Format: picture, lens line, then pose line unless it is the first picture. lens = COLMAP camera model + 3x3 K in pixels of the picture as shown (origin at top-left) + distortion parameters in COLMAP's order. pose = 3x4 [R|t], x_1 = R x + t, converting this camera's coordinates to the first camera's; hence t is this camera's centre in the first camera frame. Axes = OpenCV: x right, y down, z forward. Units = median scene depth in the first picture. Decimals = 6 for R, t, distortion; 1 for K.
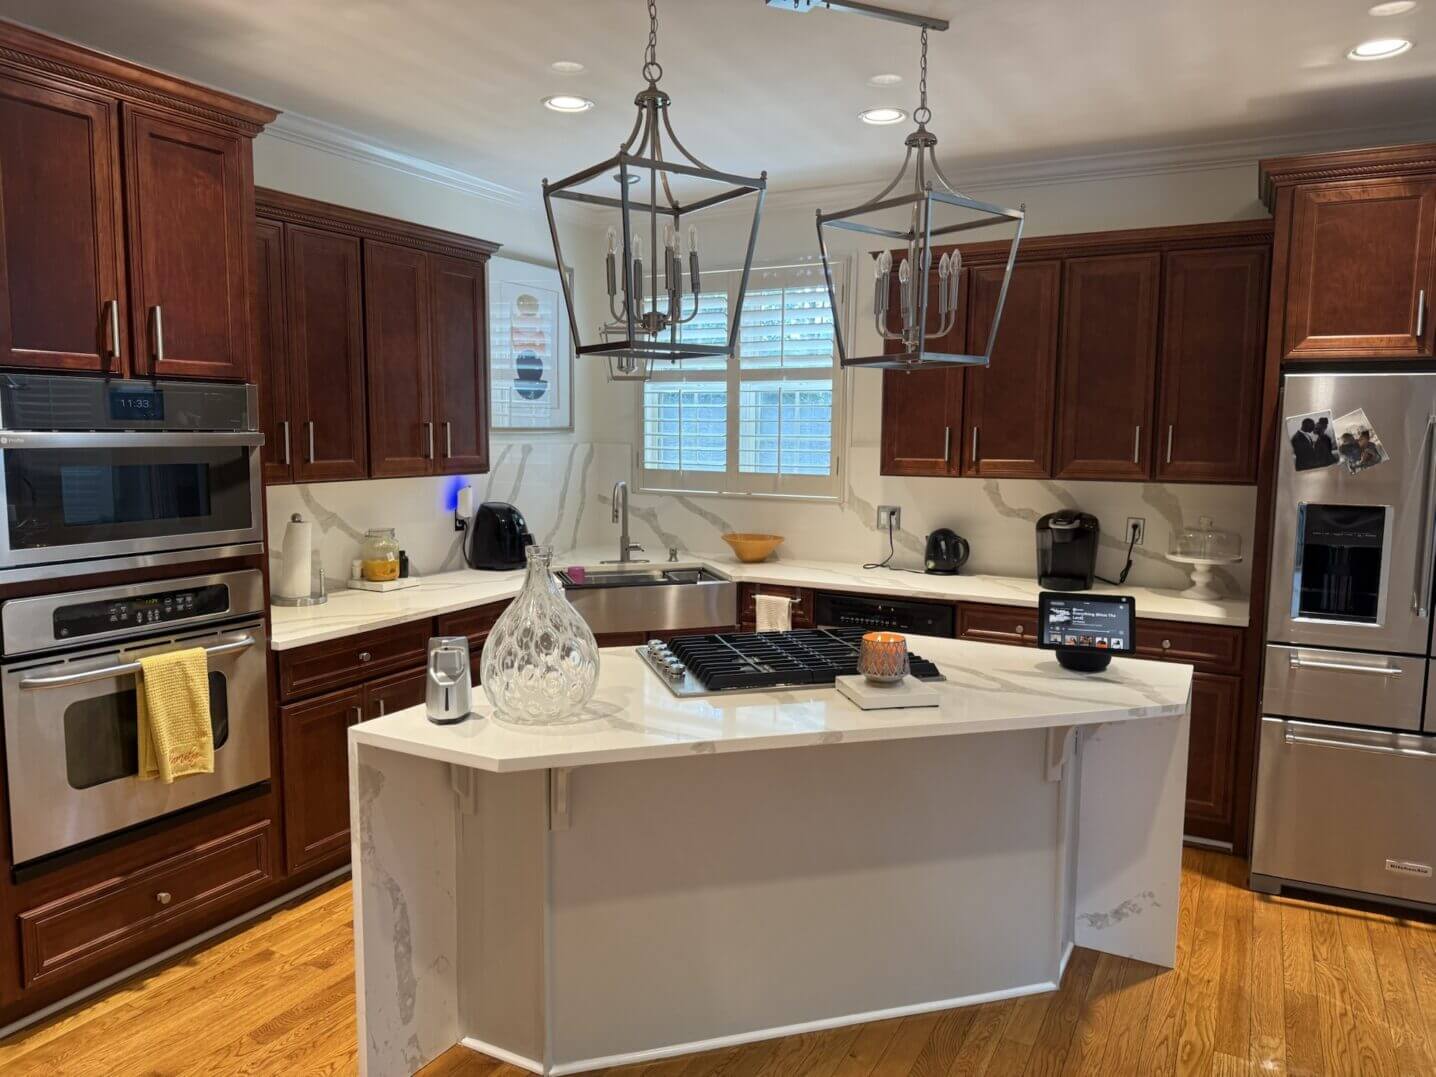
lens RADIAL K [[1045.1, 0, 719.8], [0, 1045.1, 532.3], [0, 0, 1]] dist [0.006668, 0.001568]
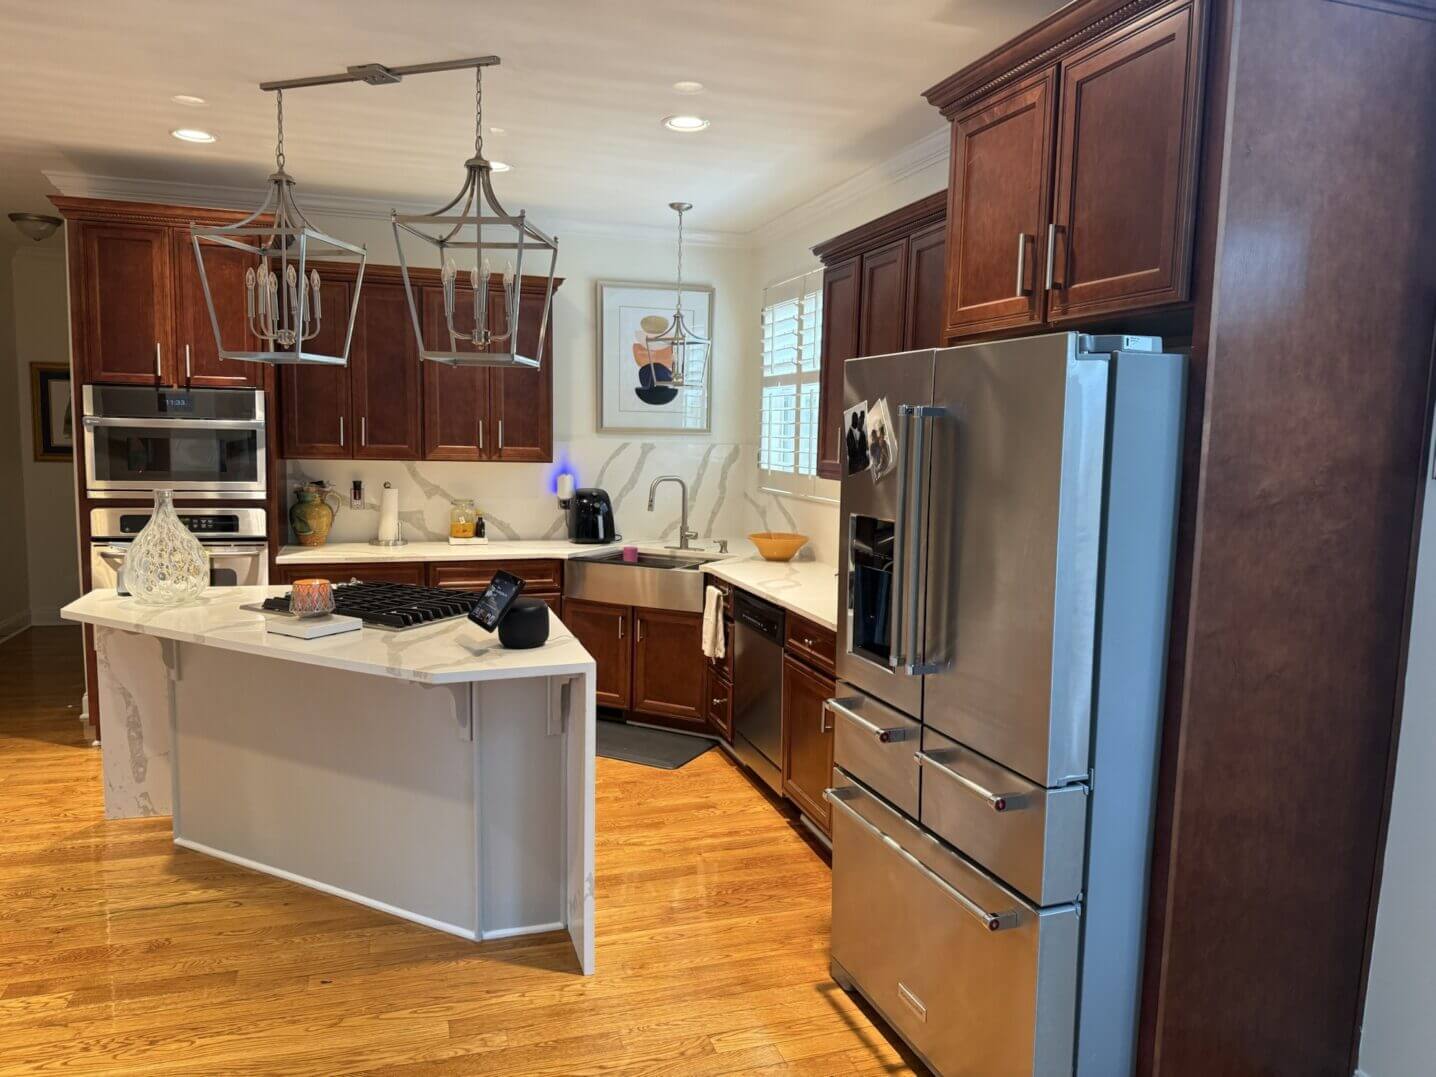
lens RADIAL K [[1063.6, 0, 734.8], [0, 1063.6, 540.5], [0, 0, 1]] dist [0.085497, -0.112619]
pose [[0.693645, 0.080884, -0.715762, 1.105968], [-0.090179, 0.995609, 0.025116, -0.020127], [0.714650, 0.047125, 0.697893, 0.350130]]
